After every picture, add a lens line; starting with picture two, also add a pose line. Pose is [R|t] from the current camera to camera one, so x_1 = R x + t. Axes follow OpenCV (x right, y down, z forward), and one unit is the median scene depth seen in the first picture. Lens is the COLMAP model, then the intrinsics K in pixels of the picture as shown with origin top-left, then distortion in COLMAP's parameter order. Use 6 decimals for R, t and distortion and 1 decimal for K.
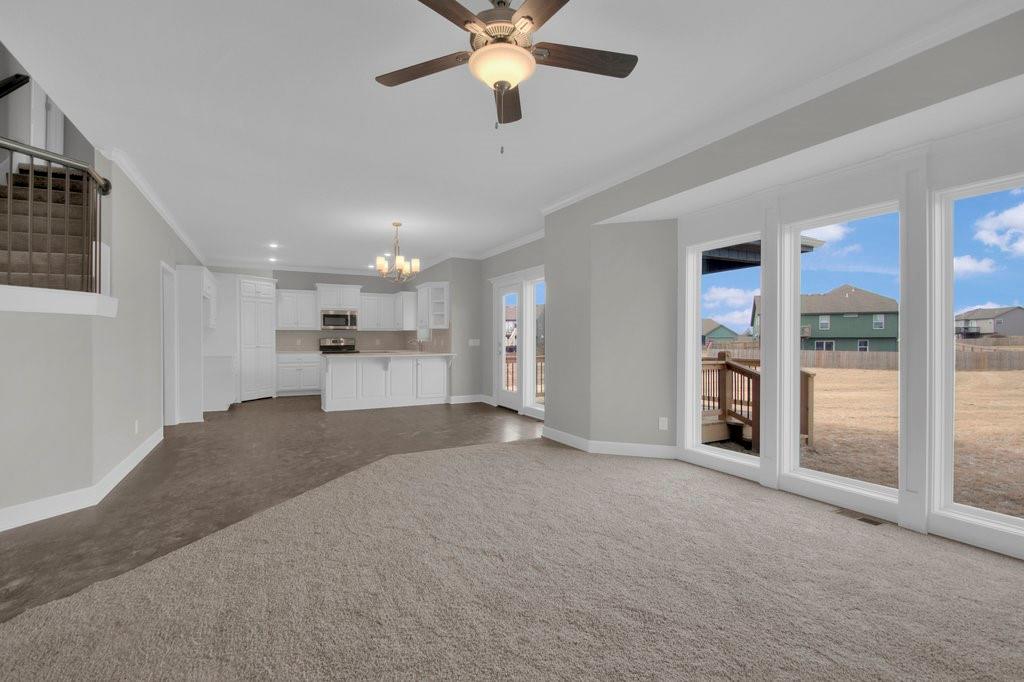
lens RADIAL K [[468.6, 0, 500.4], [0, 468.6, 354.8], [0, 0, 1]] dist [0.010110, -0.013375]
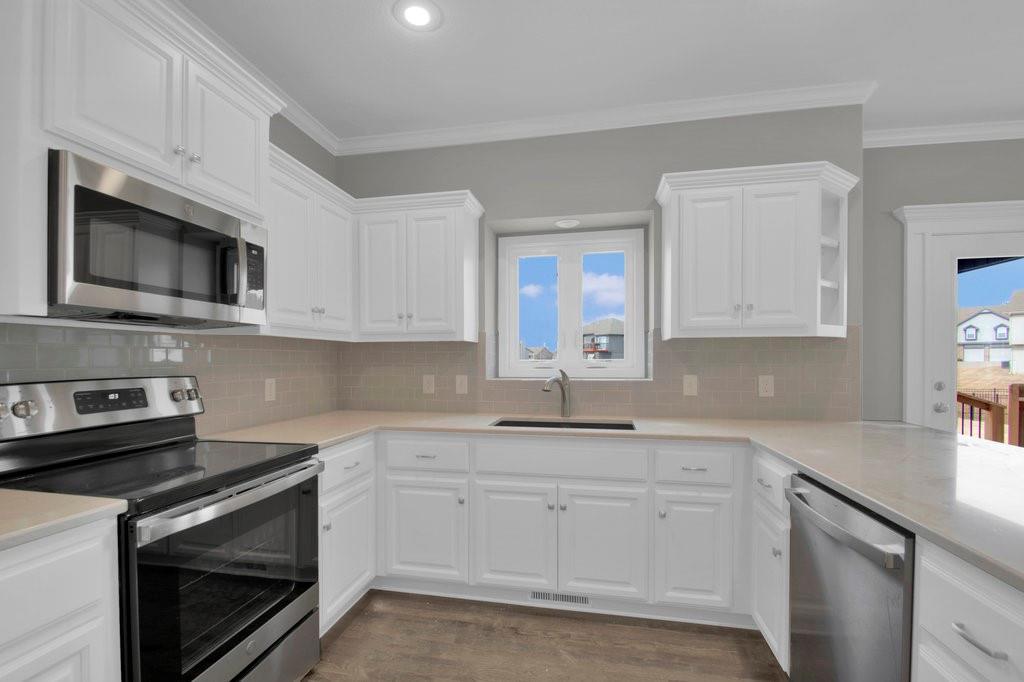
lens RADIAL K [[468.6, 0, 500.4], [0, 468.6, 354.8], [0, 0, 1]] dist [0.010110, -0.013375]
pose [[0.604335, 0.012271, 0.796636, -0.491469], [0.027162, 0.998983, -0.035993, -0.042004], [-0.796267, 0.043390, 0.603387, 1.012359]]
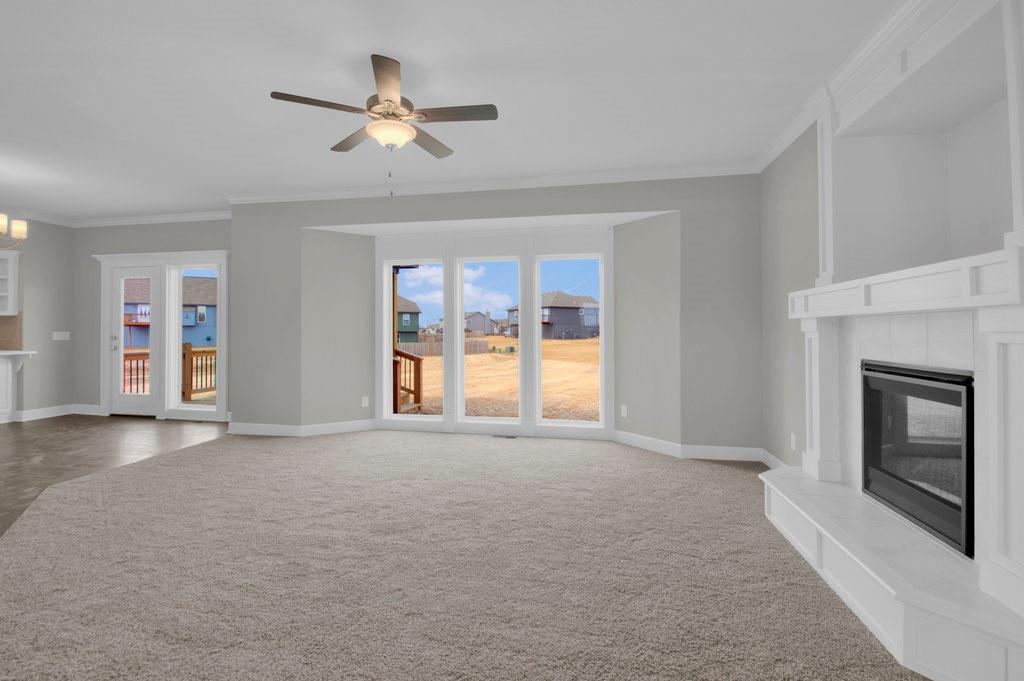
lens RADIAL K [[468.6, 0, 500.4], [0, 468.6, 354.3], [0, 0, 1]] dist [0.010110, -0.013375]
pose [[0.617878, -0.031947, 0.785625, -0.212613], [0.021098, 0.999488, 0.024050, 0.000147], [-0.785991, 0.001715, 0.618236, -0.020034]]
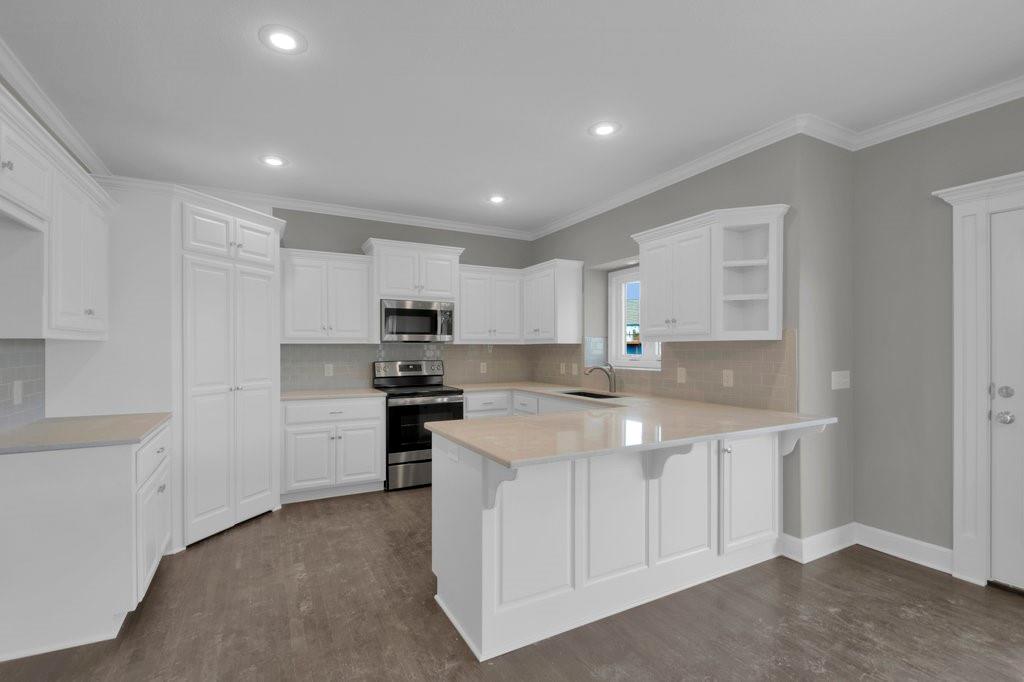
lens RADIAL K [[468.6, 0, 500.4], [0, 468.6, 354.8], [0, 0, 1]] dist [0.010110, -0.013375]
pose [[0.999799, -0.000391, 0.020036, -0.332949], [0.000770, 0.999821, -0.018889, -0.040109], [-0.020025, 0.018900, 0.999621, 0.662612]]
